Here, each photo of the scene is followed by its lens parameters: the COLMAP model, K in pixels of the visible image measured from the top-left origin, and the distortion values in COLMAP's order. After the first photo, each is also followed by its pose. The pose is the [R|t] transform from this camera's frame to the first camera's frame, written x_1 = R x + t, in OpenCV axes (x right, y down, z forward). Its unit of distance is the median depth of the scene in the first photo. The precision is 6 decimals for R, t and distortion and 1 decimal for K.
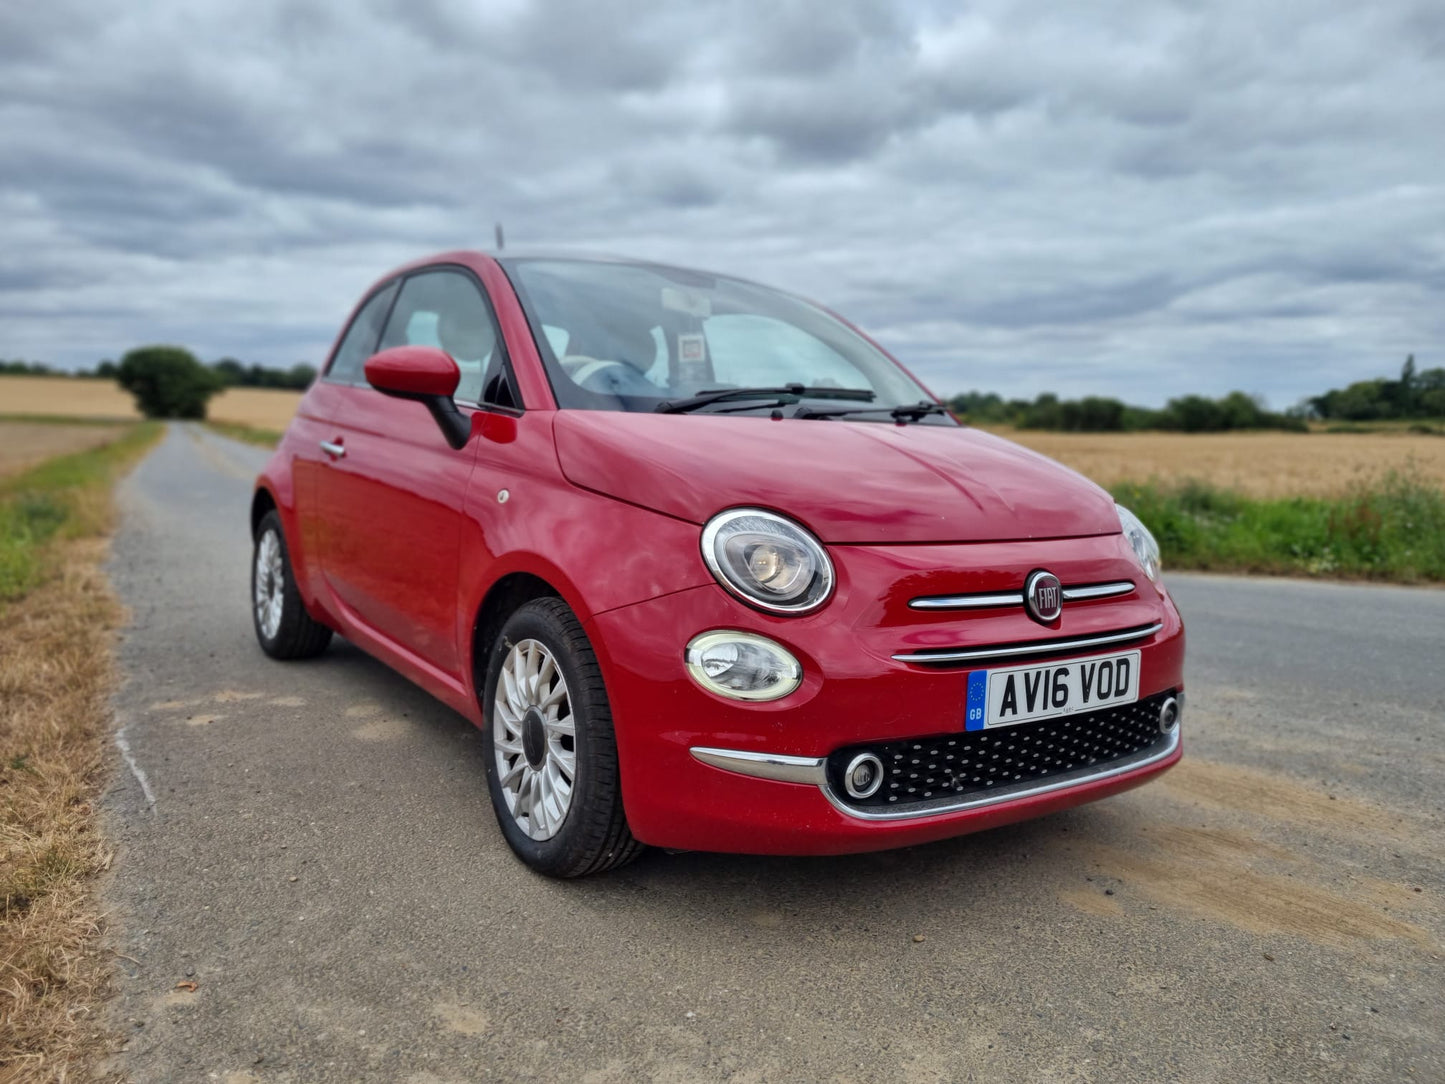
lens RADIAL K [[1104.7, 0, 731.4], [0, 1104.7, 489.5], [0, 0, 1]] dist [0.068864, -0.050785]
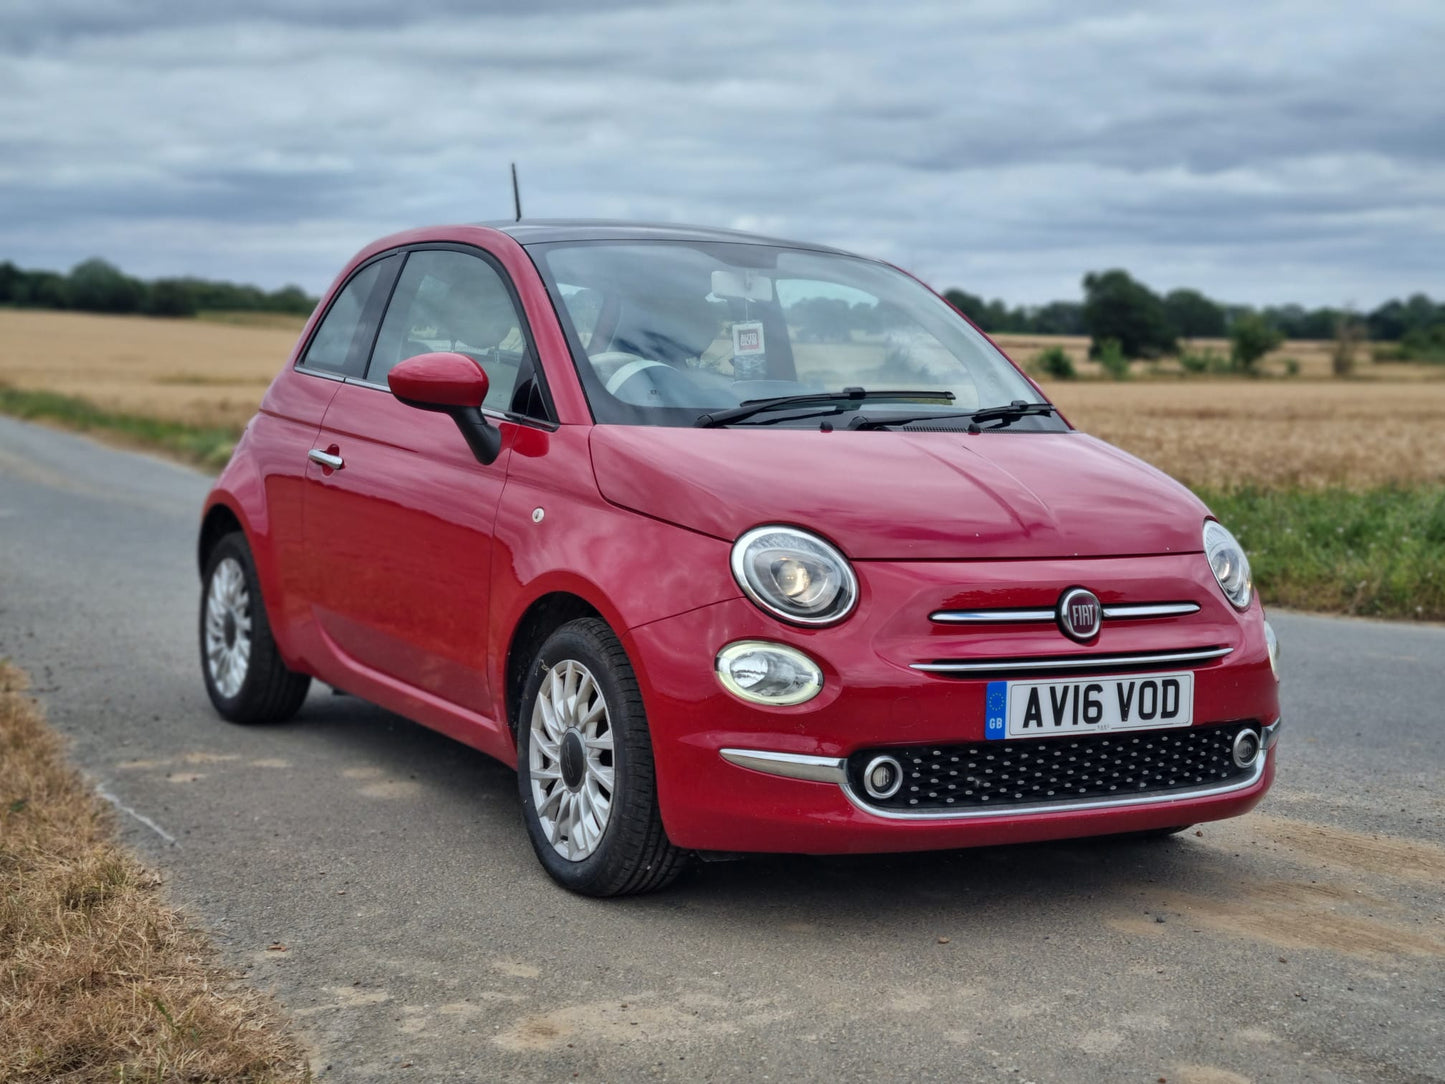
lens RADIAL K [[2256.2, 0, 730.7], [0, 2256.2, 450.8], [0, 0, 1]] dist [0.100387, 0.000000]
pose [[0.996191, -0.006851, -0.086924, 0.139152], [0.005070, 0.999773, -0.020696, -0.008983], [0.087046, 0.020177, 0.996000, -0.995910]]
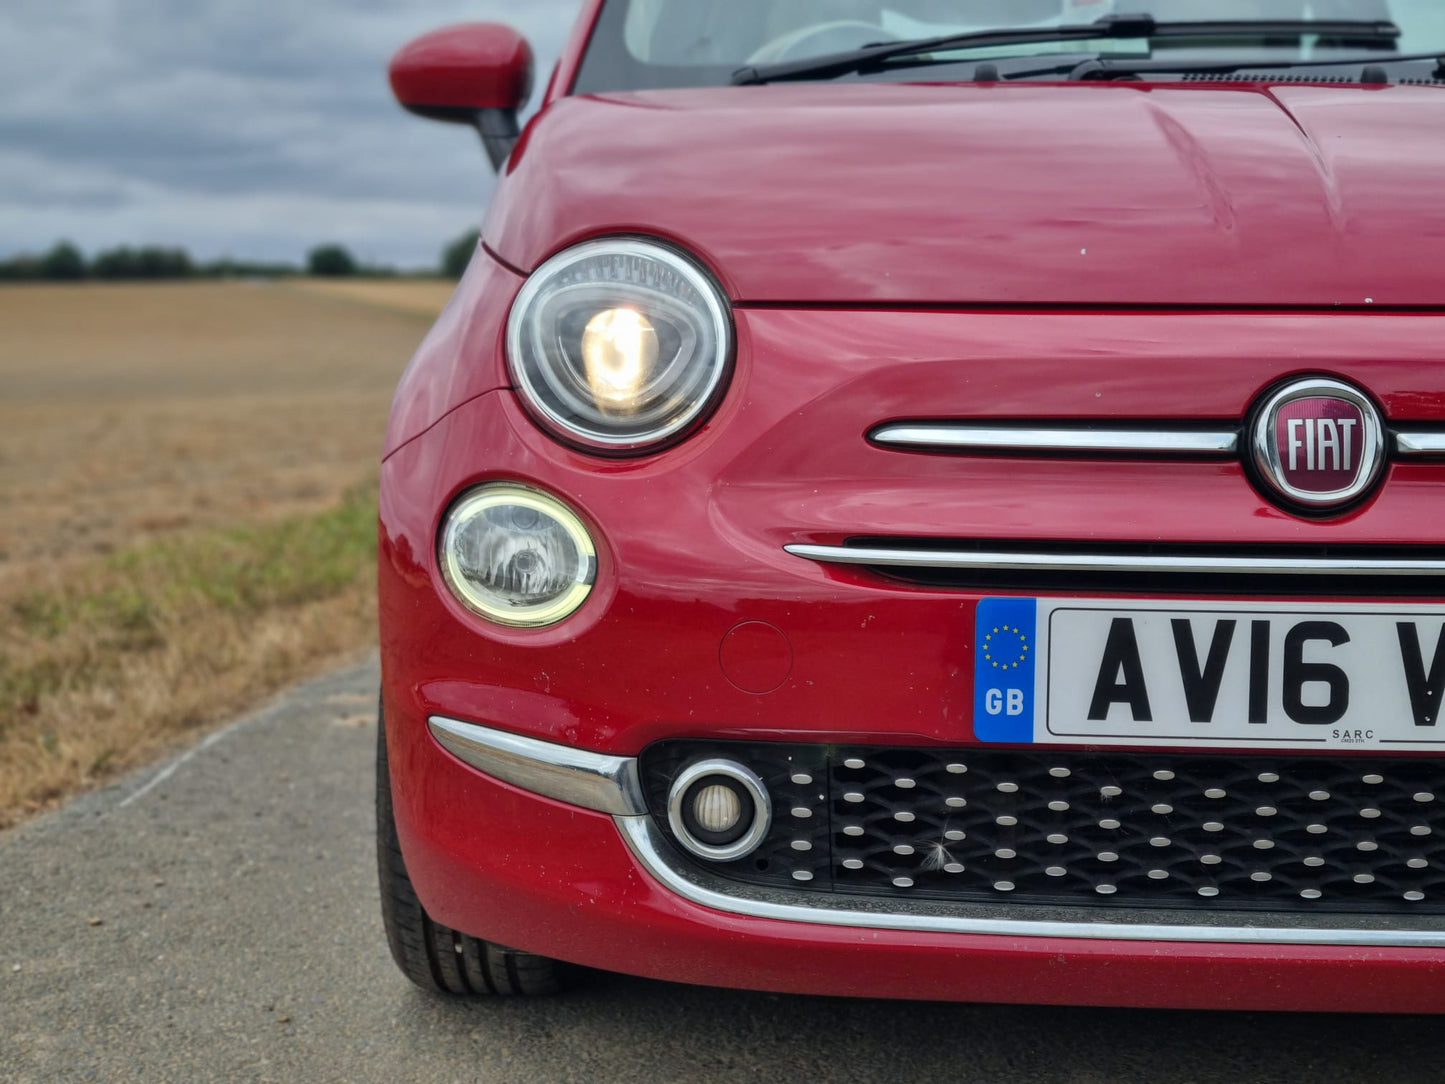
lens RADIAL K [[2256.2, 0, 732.3], [0, 2256.2, 529.0], [0, 0, 1]] dist [0.100387, 0.000000]
pose [[0.803141, 0.023917, -0.595309, 0.558691], [-0.012373, 0.999648, 0.023468, 0.104890], [0.595661, -0.011482, 0.803154, 0.234139]]
